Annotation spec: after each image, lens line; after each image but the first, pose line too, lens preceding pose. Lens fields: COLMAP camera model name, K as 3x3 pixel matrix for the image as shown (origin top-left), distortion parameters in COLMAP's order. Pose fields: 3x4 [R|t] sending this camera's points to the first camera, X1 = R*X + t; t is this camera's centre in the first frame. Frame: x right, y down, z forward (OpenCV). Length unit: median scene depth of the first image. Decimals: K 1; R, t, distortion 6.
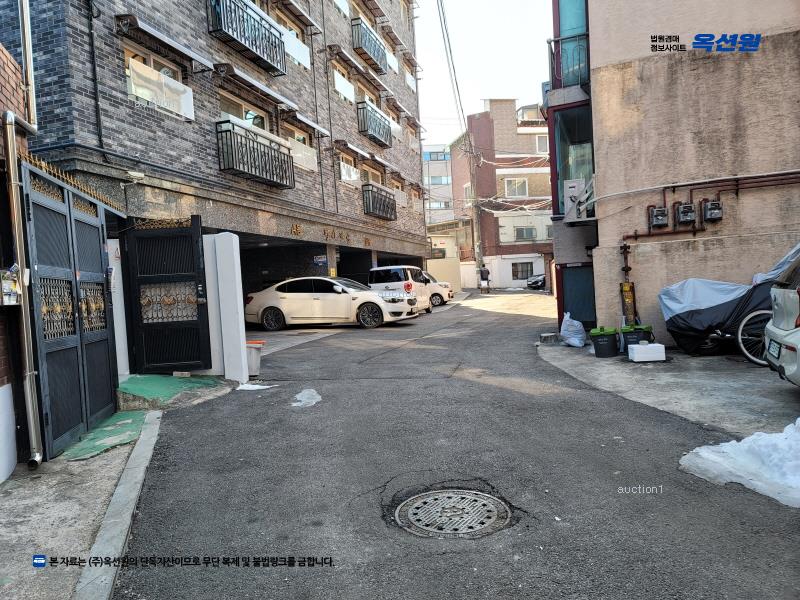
lens RADIAL K [[581.9, 0, 397.1], [0, 581.9, 305.4], [0, 0, 1]] dist [0.078319, -0.066541]
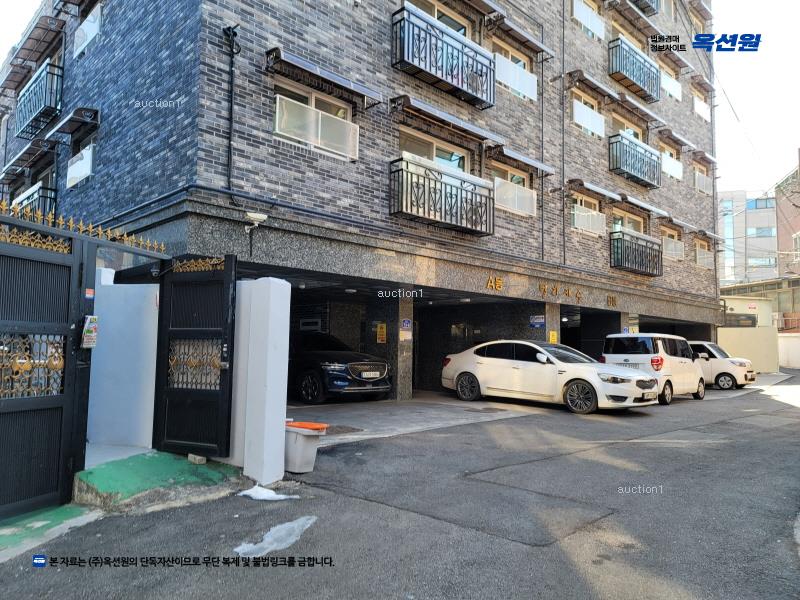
lens RADIAL K [[581.9, 0, 397.1], [0, 581.9, 305.4], [0, 0, 1]] dist [0.078319, -0.066541]
pose [[0.876669, 0.038703, -0.479535, 0.110978], [-0.085566, 0.993410, -0.076253, -0.022856], [0.473424, 0.107880, 0.874203, 0.208718]]
